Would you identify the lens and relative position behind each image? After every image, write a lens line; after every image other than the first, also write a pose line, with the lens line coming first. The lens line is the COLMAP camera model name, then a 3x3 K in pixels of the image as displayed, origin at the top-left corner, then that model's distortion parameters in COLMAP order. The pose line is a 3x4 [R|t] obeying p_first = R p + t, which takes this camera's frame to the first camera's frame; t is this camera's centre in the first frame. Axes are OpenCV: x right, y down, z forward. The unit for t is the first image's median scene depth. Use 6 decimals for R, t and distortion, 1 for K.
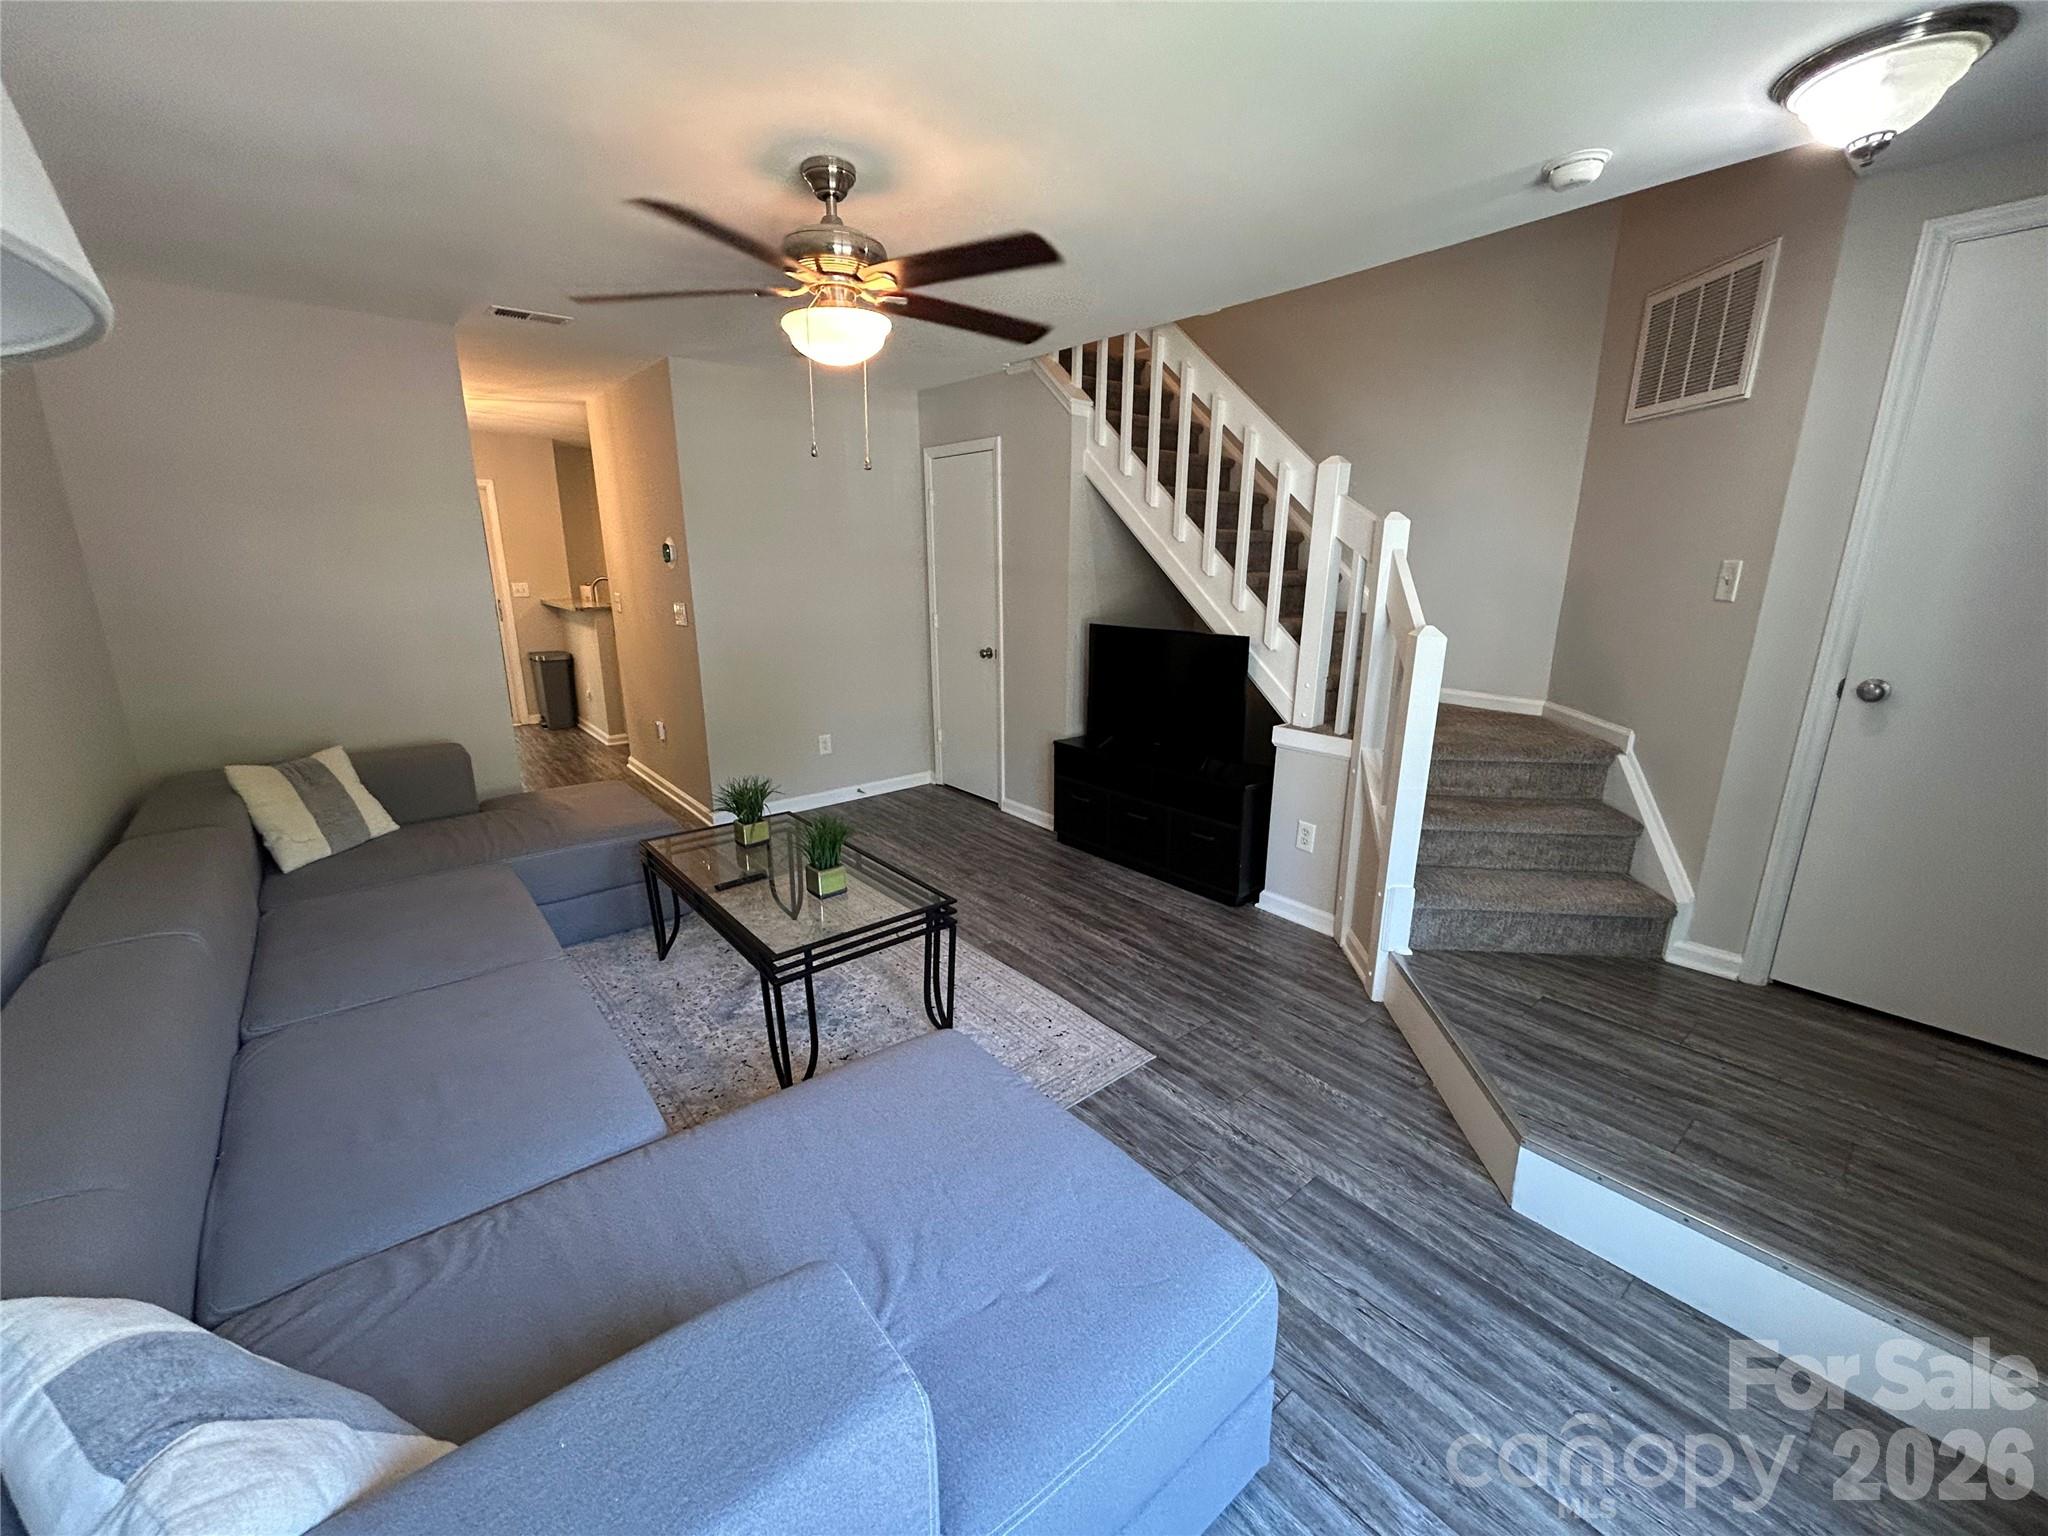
lens RADIAL K [[827.3, 0, 1029.2], [0, 827.3, 764.9], [0, 0, 1]] dist [-0.001165, 0.000585]
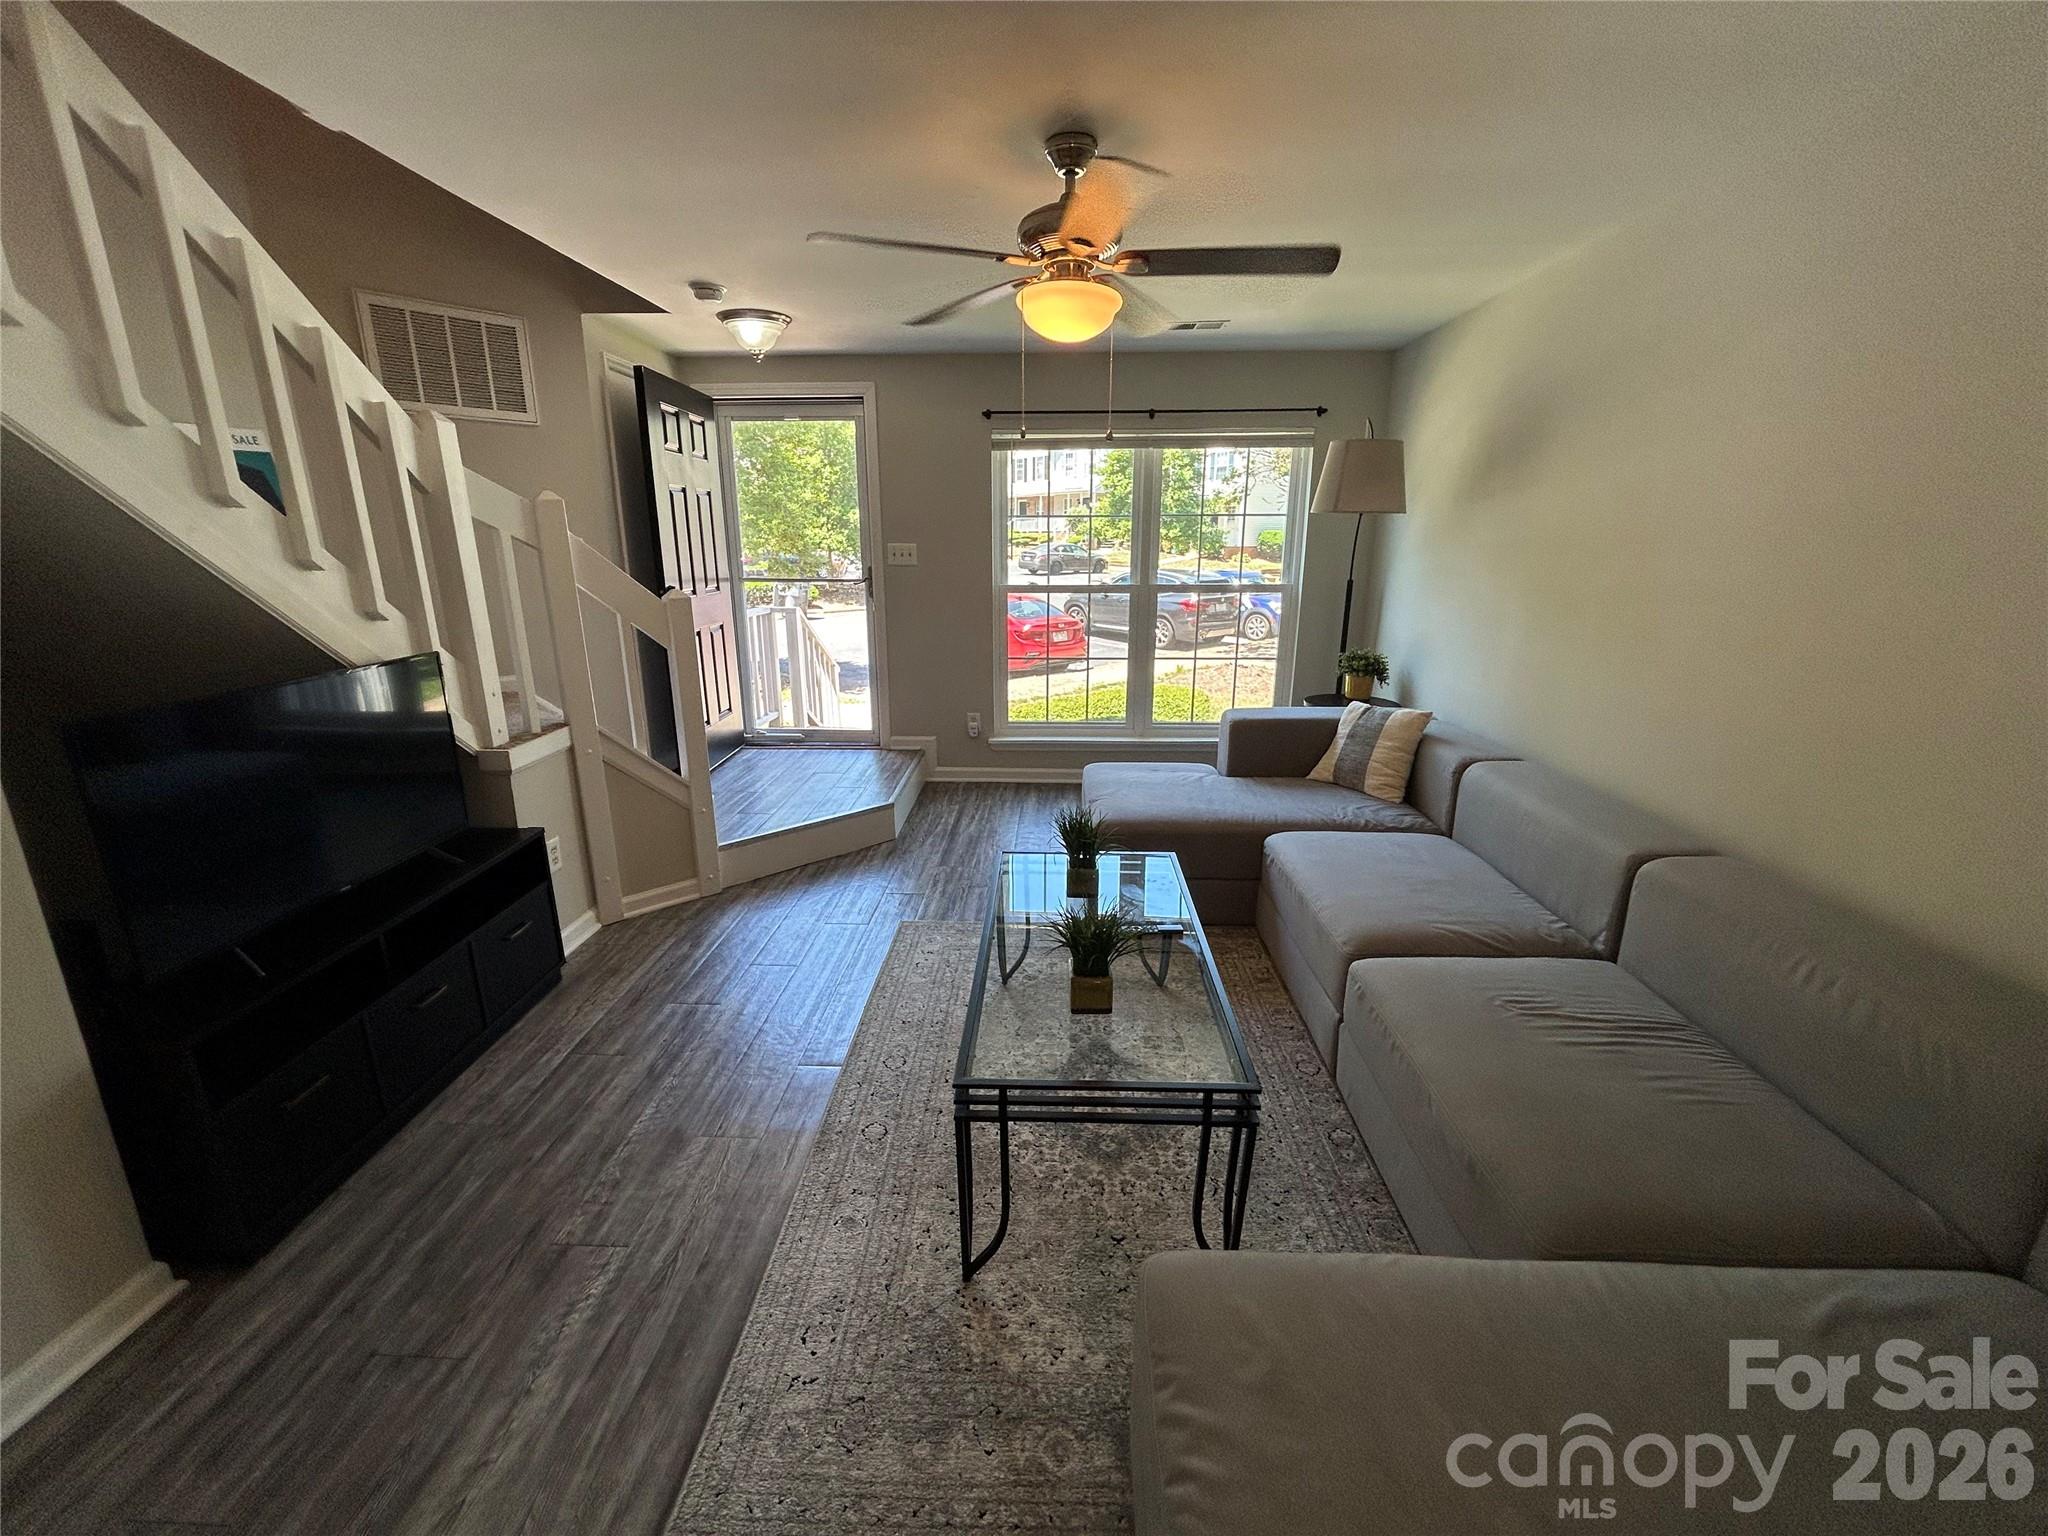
lens RADIAL K [[827.3, 0, 1017.1], [0, 827.3, 772.8], [0, 0, 1]] dist [-0.001165, 0.000585]
pose [[-0.741851, -0.181582, 0.645511, -1.045654], [0.166069, 0.882900, 0.439214, -0.529470], [-0.649675, 0.433031, -0.624825, 2.132547]]
